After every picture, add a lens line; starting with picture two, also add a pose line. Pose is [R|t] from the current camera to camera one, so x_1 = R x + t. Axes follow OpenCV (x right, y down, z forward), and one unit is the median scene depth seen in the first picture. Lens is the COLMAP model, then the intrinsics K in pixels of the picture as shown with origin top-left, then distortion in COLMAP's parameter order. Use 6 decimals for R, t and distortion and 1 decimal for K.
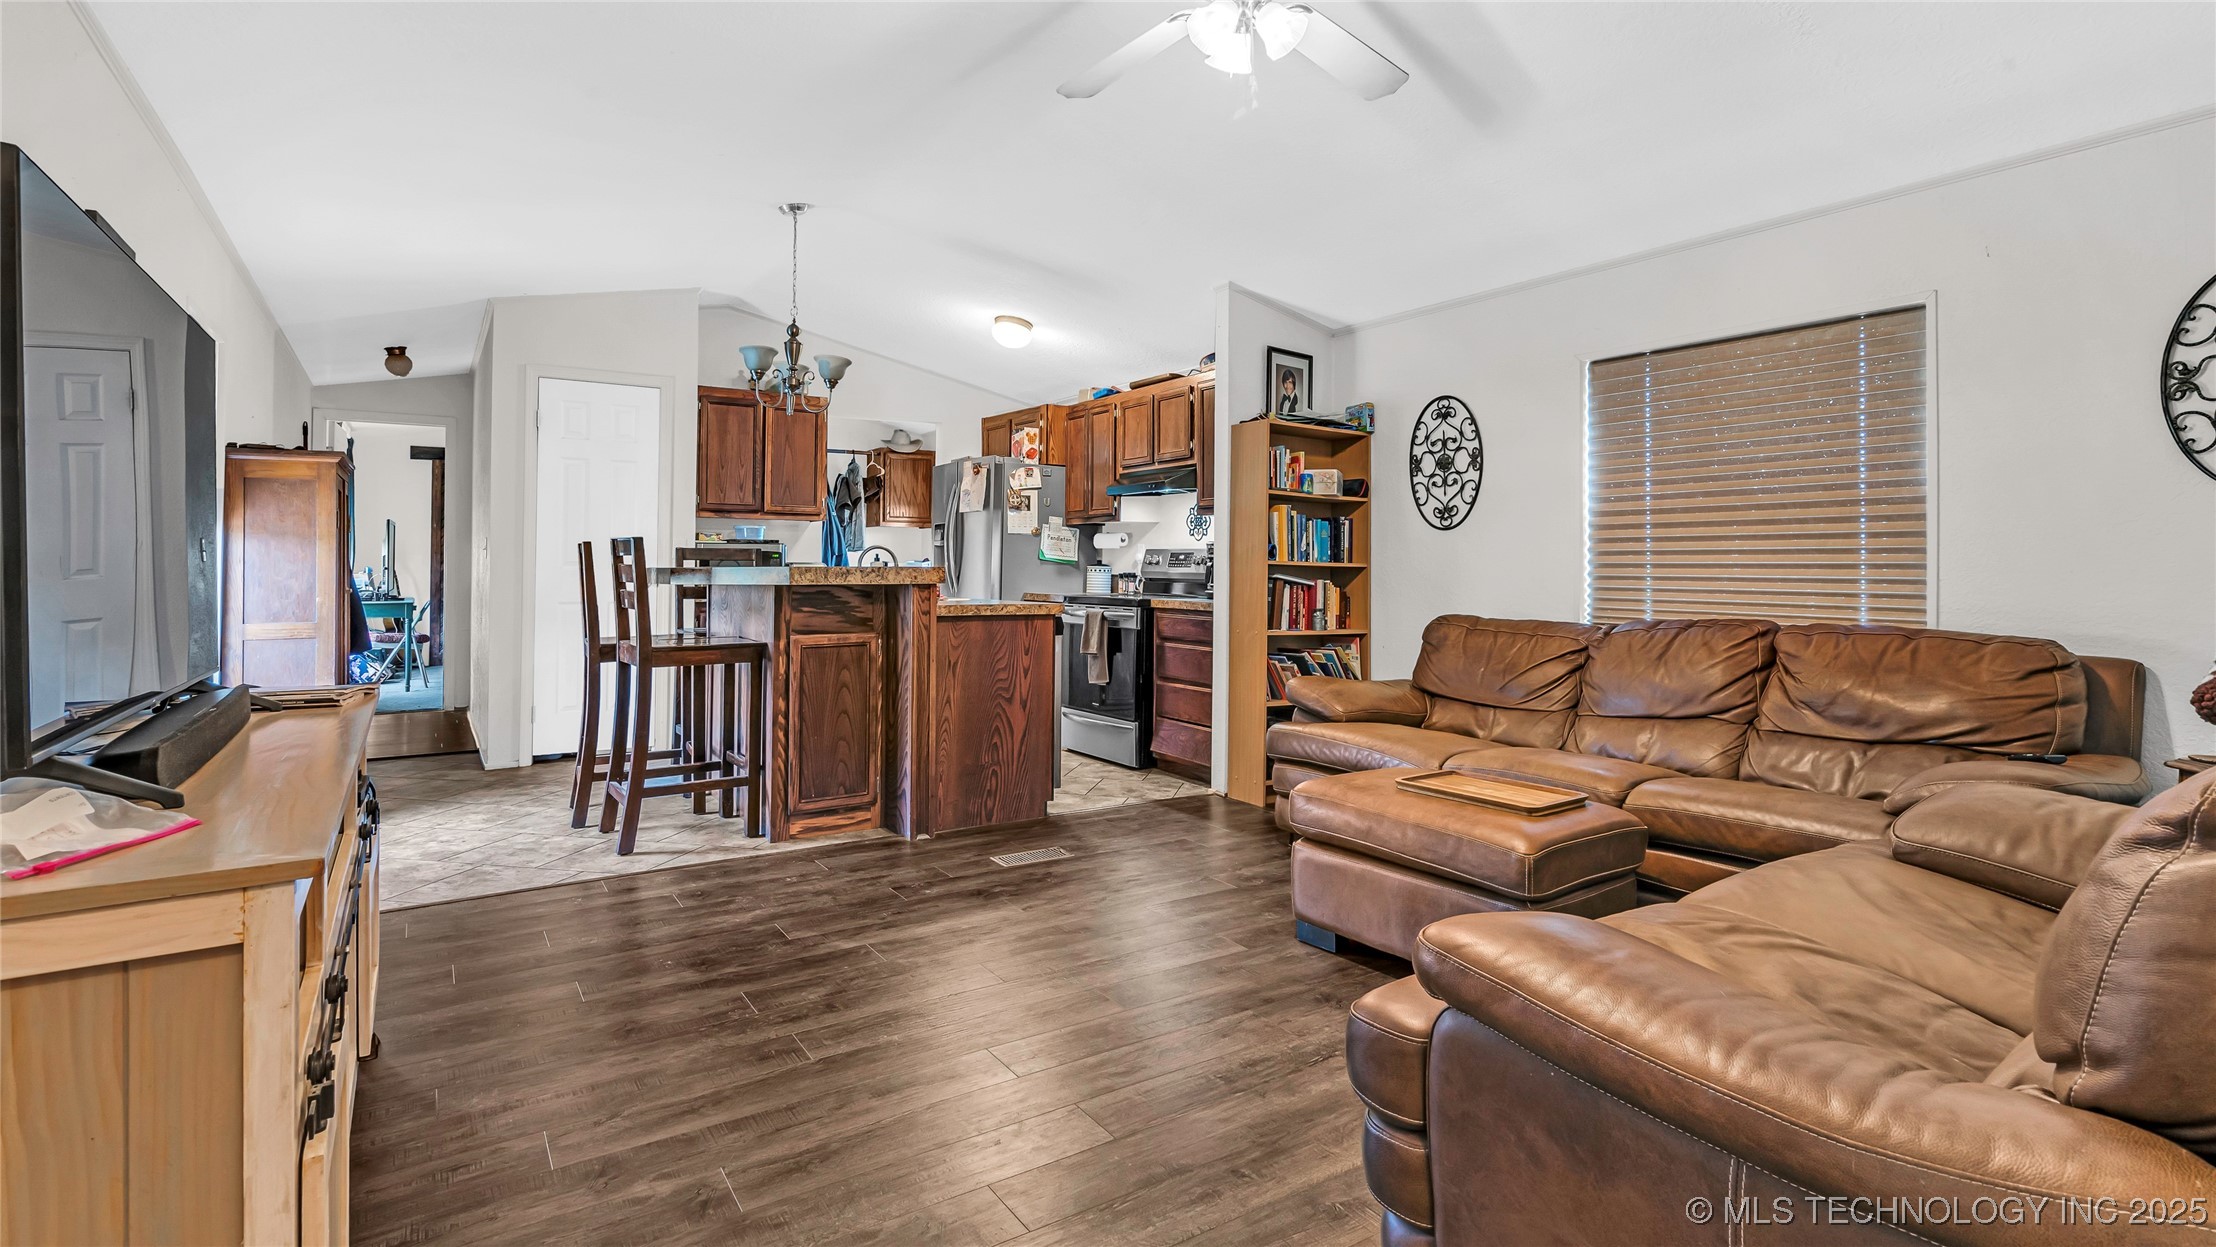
lens RADIAL K [[1053.3, 0, 1106.2], [0, 1053.3, 545.9], [0, 0, 1]] dist [0.001194, 0.000359]
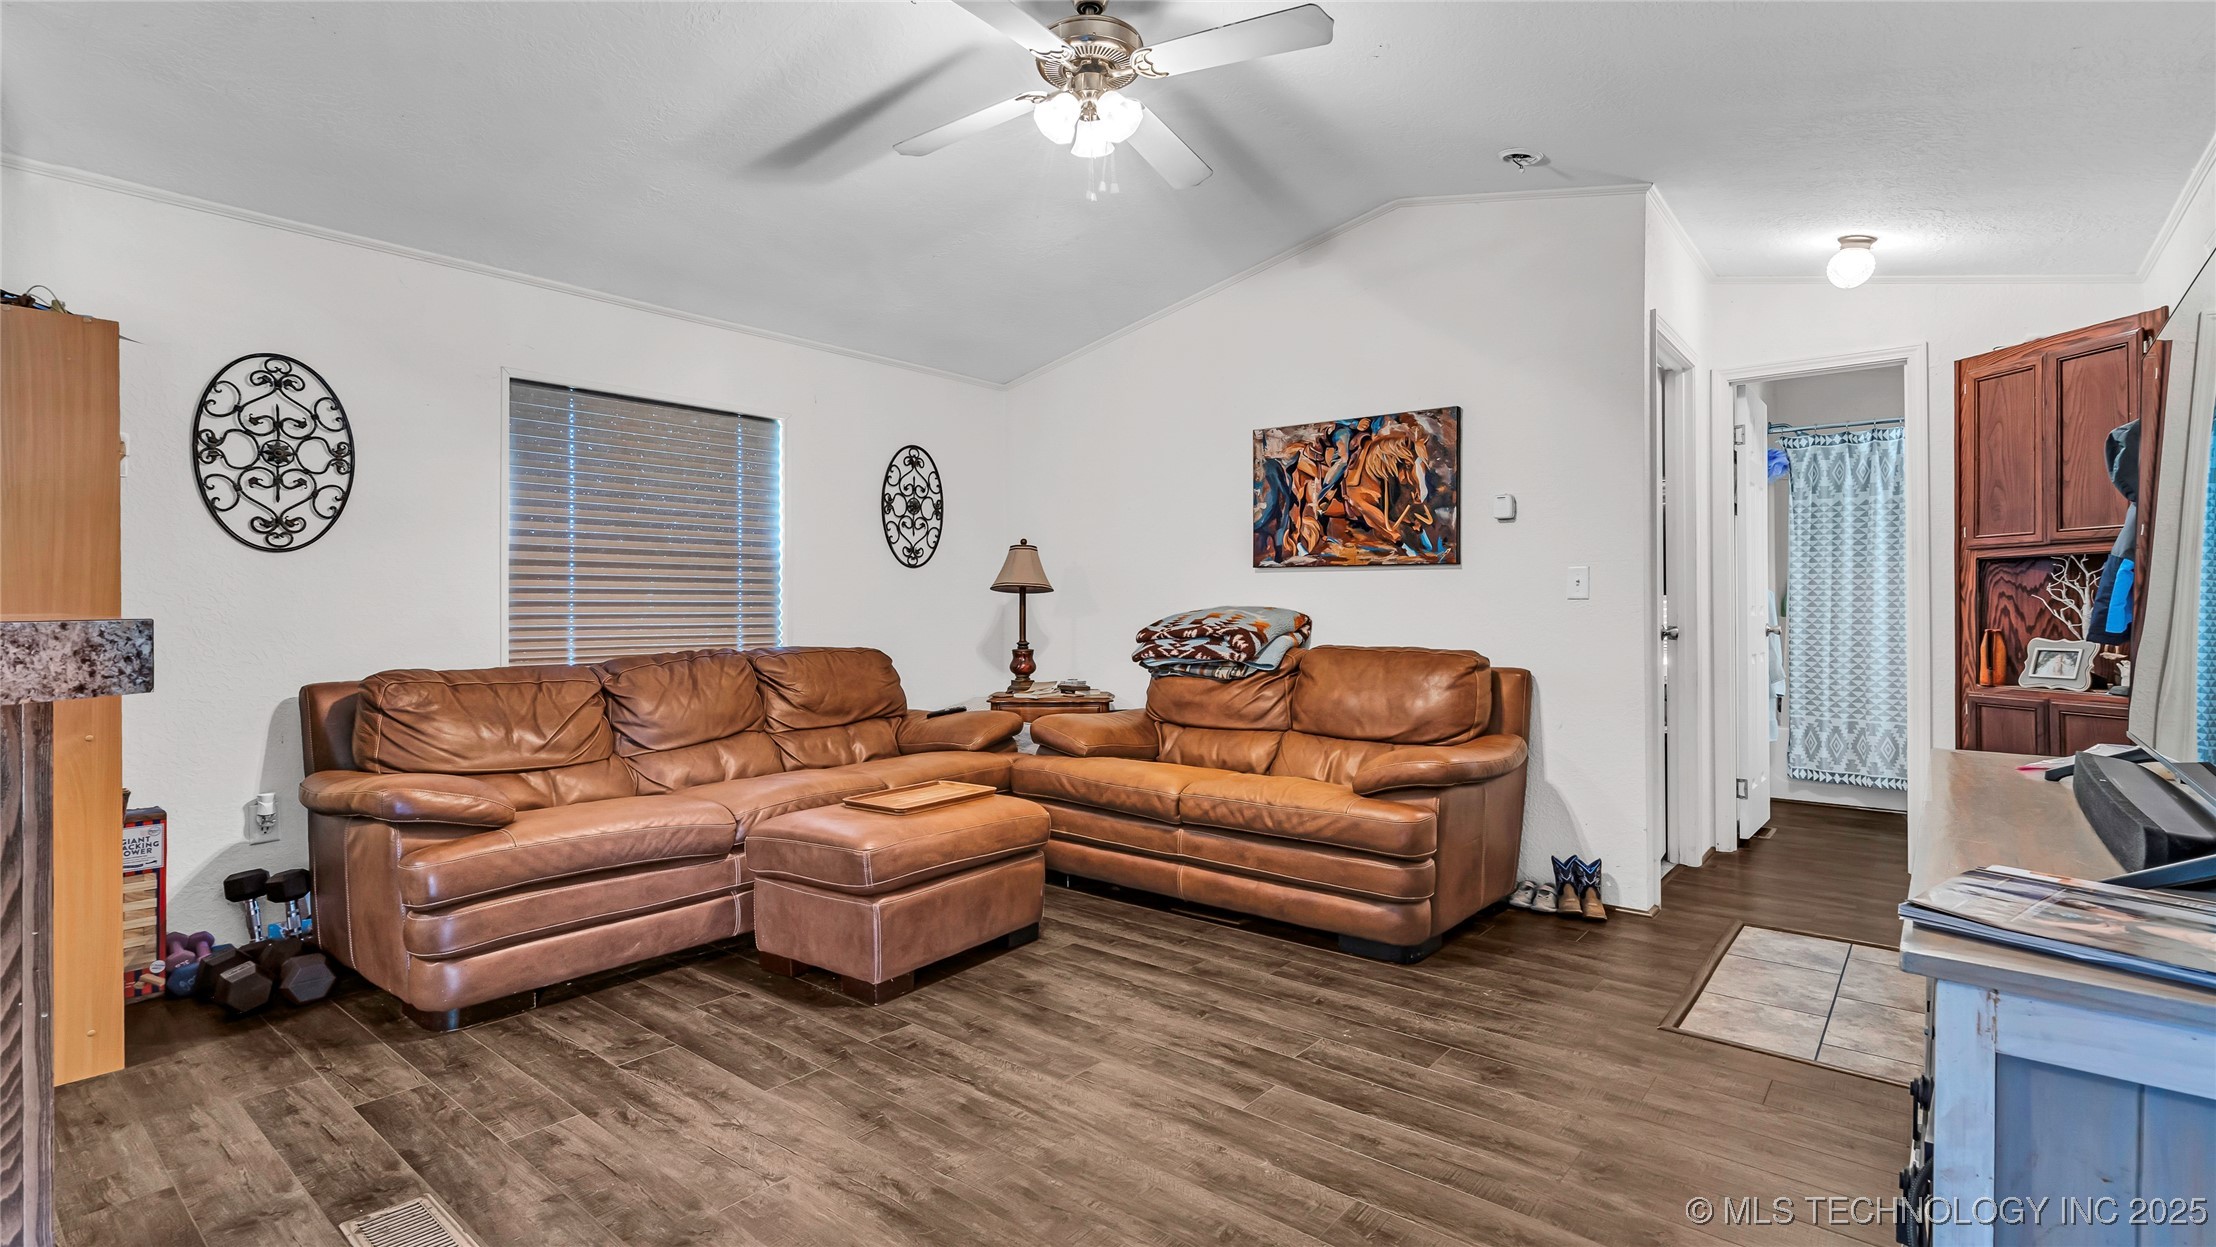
lens RADIAL K [[1029.9, 0, 1098.6], [0, 1029.9, 601.7], [0, 0, 1]] dist [-0.000961, 0.000388]
pose [[-0.300323, -0.001208, 0.953837, -0.467877], [-0.020834, 0.999769, -0.005294, 0.009557], [-0.953610, -0.021462, -0.300279, 0.683051]]
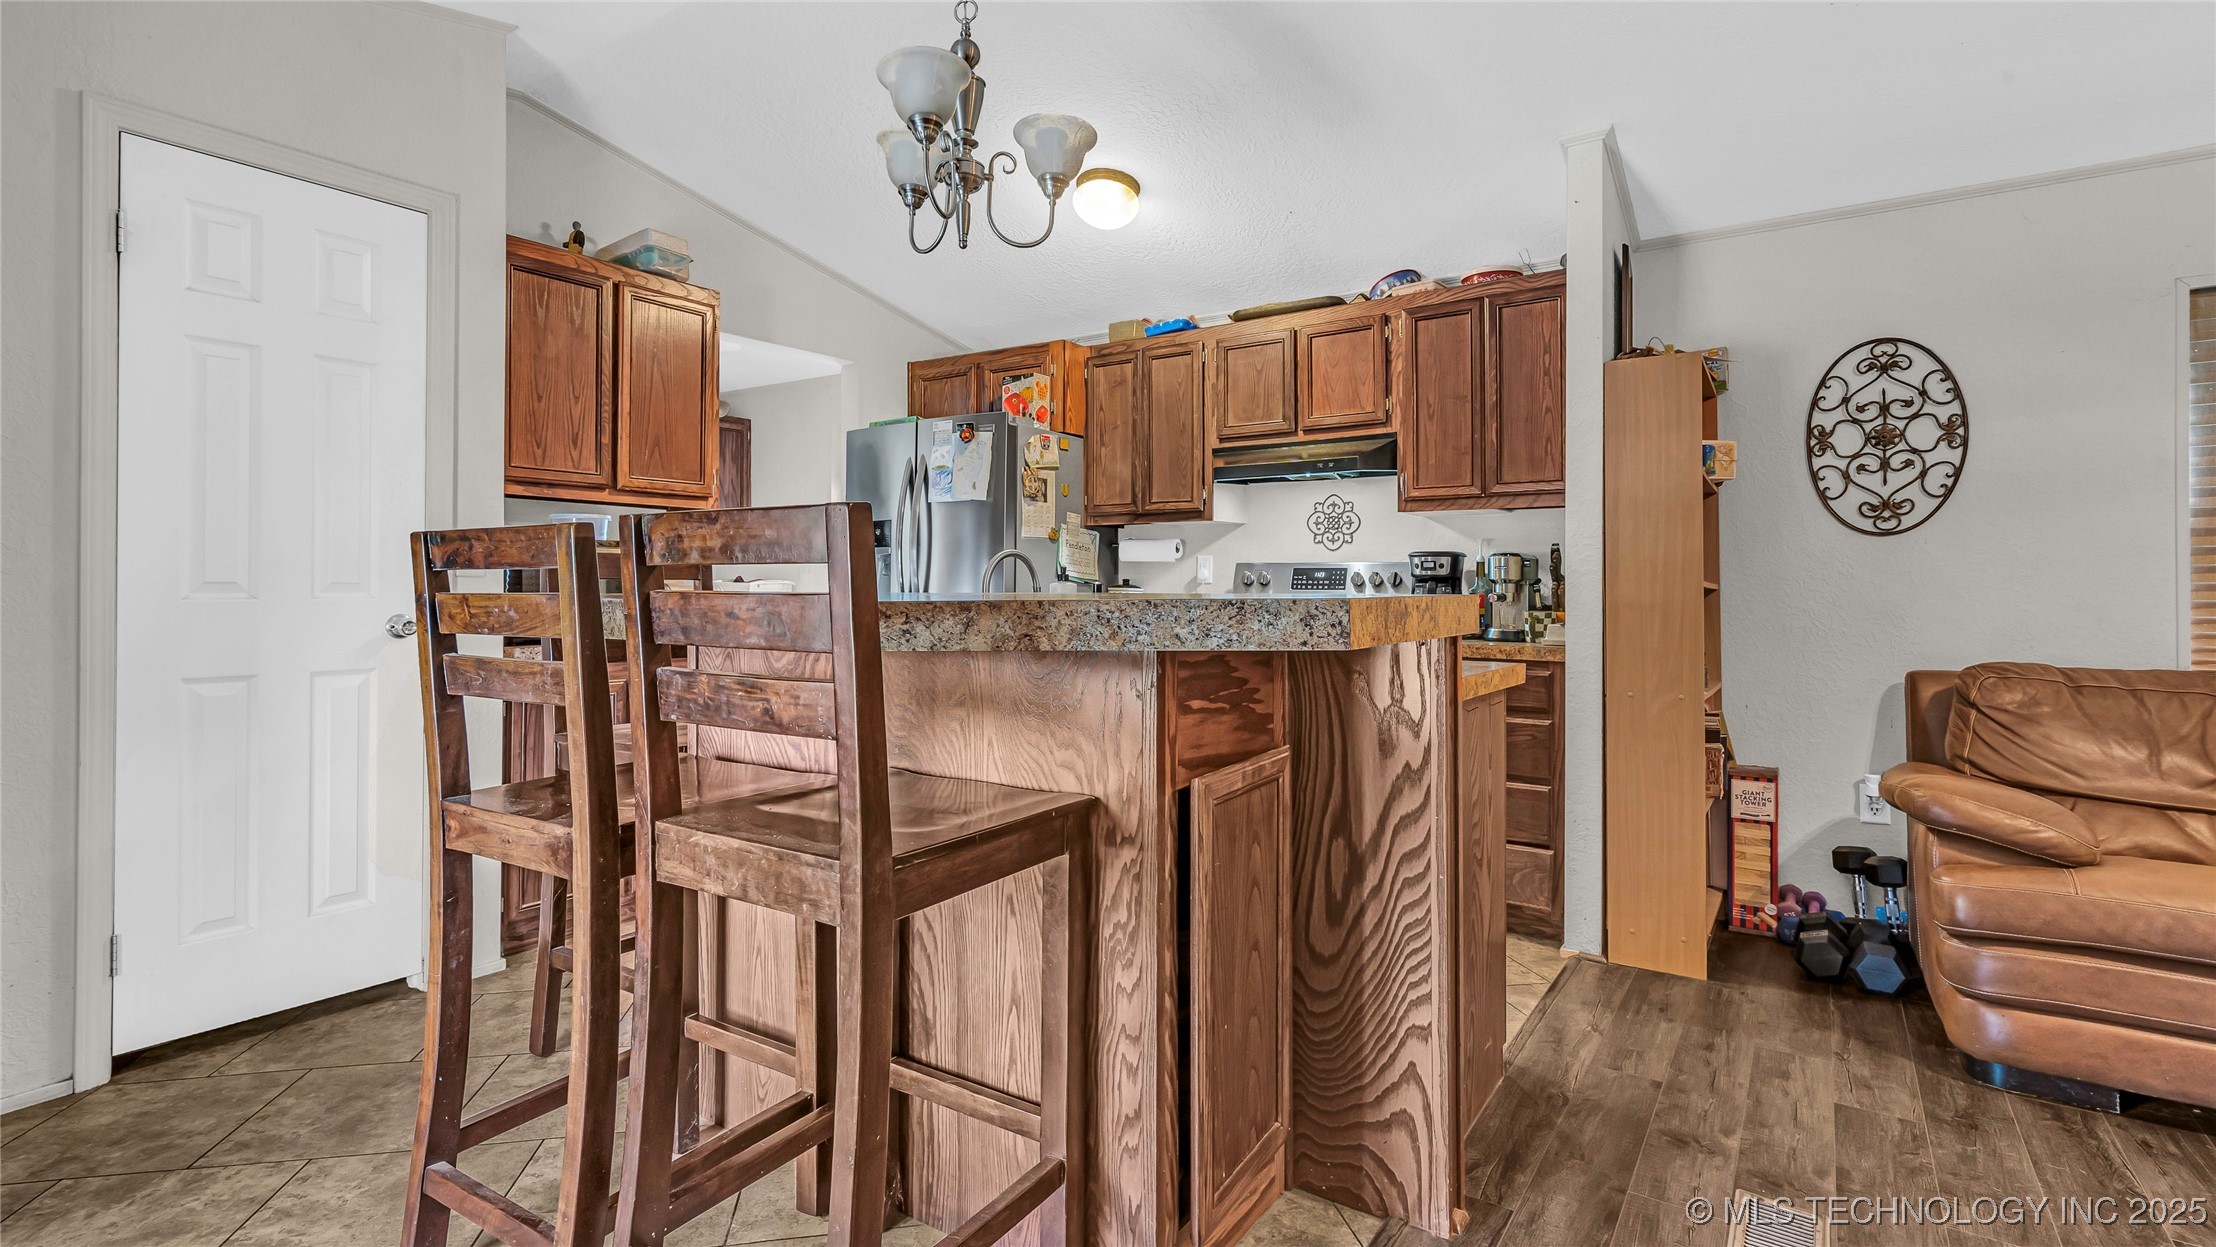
lens RADIAL K [[1030.6, 0, 1095.6], [0, 1030.6, 579.7], [0, 0, 1]] dist [-0.002212, 0.000017]
pose [[0.925385, -0.000255, 0.379028, -0.398894], [-0.005340, 0.999892, 0.013710, 0.007158], [-0.378990, -0.014711, 0.925284, 0.568873]]
